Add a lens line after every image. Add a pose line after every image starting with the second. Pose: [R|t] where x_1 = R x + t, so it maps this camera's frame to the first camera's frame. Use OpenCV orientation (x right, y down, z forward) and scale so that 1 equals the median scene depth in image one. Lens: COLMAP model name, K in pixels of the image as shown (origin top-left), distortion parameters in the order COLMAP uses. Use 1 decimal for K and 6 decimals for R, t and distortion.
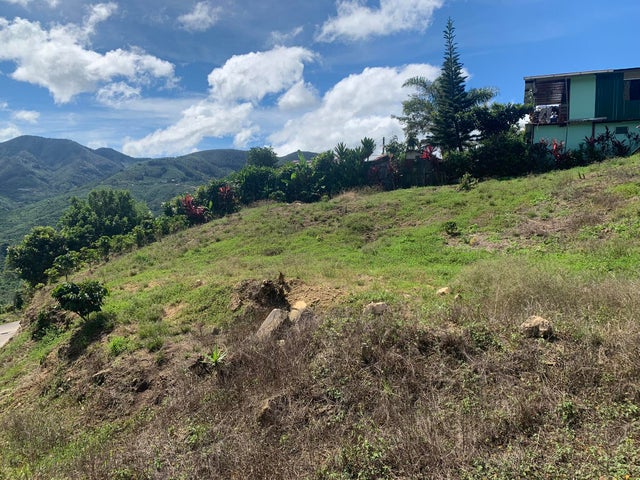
lens RADIAL K [[484.6, 0, 322.8], [0, 484.6, 243.5], [0, 0, 1]] dist [0.050327, -0.054477]
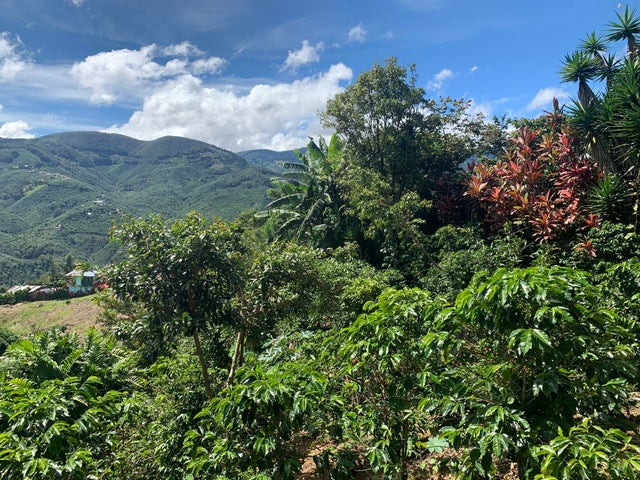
lens RADIAL K [[484.6, 0, 304.4], [0, 484.6, 239.9], [0, 0, 1]] dist [0.050327, -0.054477]
pose [[0.977619, -0.015942, 0.209779, 1.331713], [0.010554, 0.999586, 0.026780, -0.626447], [-0.210119, -0.023967, 0.977382, -3.031953]]
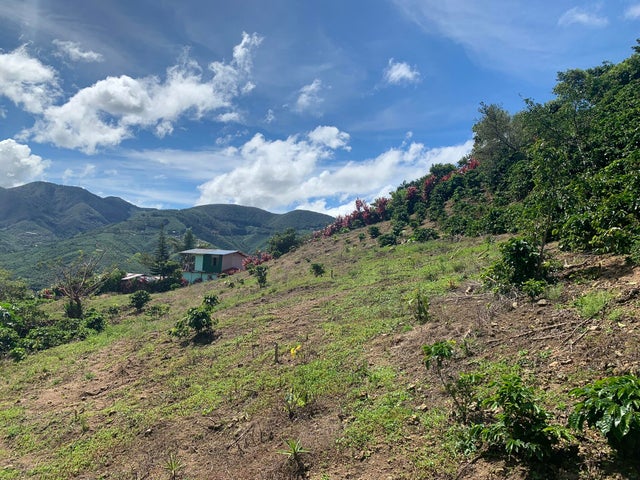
lens RADIAL K [[484.6, 0, 310.5], [0, 484.6, 242.4], [0, 0, 1]] dist [0.050327, -0.054477]
pose [[0.998258, 0.052103, -0.027687, 0.986228], [-0.055034, 0.991422, -0.118548, -0.113038], [0.021273, 0.119865, 0.992562, -1.242632]]
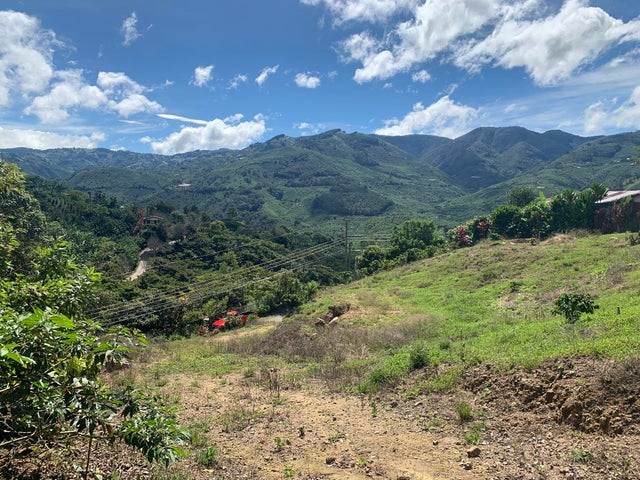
lens RADIAL K [[484.6, 0, 312.8], [0, 484.6, 239.3], [0, 0, 1]] dist [0.050327, -0.054477]
pose [[0.645484, 0.054112, -0.761854, 0.495166], [-0.035287, 0.998535, 0.041026, -0.105404], [0.762958, 0.000402, 0.646448, -0.194481]]
